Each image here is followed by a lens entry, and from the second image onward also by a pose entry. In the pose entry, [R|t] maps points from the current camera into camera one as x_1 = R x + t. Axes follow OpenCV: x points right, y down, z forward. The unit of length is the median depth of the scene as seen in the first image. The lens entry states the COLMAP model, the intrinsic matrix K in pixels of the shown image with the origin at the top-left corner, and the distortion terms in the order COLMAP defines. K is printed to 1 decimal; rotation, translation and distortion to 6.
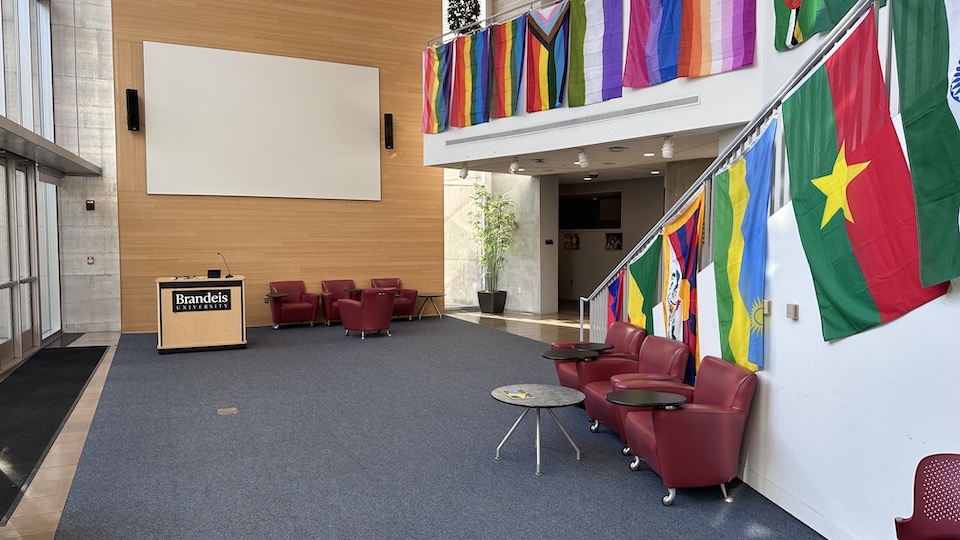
lens RADIAL K [[667.3, 0, 480.0], [0, 667.3, 270.0], [0, 0, 1]] dist [0.071192, -0.091385]
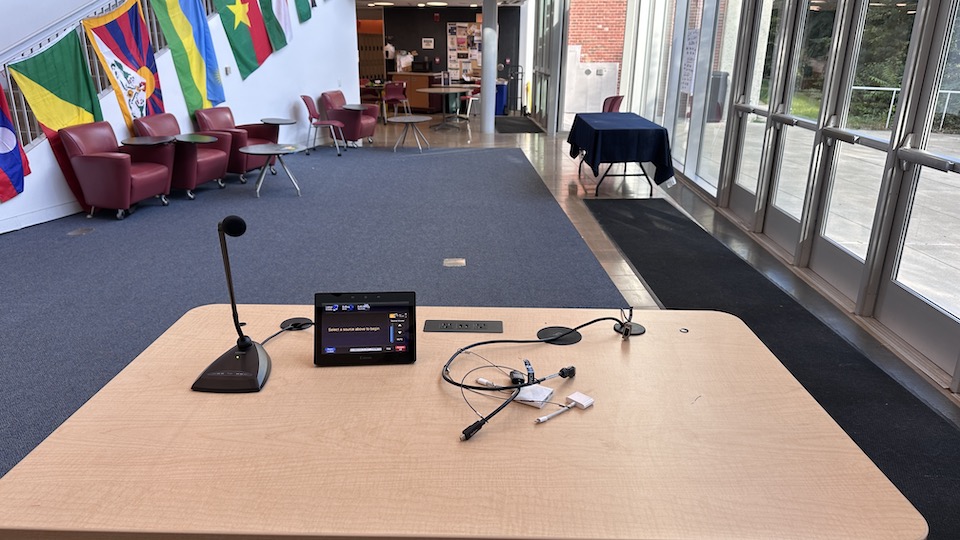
lens RADIAL K [[667.3, 0, 480.0], [0, 667.3, 270.0], [0, 0, 1]] dist [0.071192, -0.091385]
pose [[-0.916208, -0.136569, 0.376711, -0.847646], [0.012760, 0.929707, 0.368080, -0.093266], [-0.400500, 0.342045, -0.850062, 2.006008]]
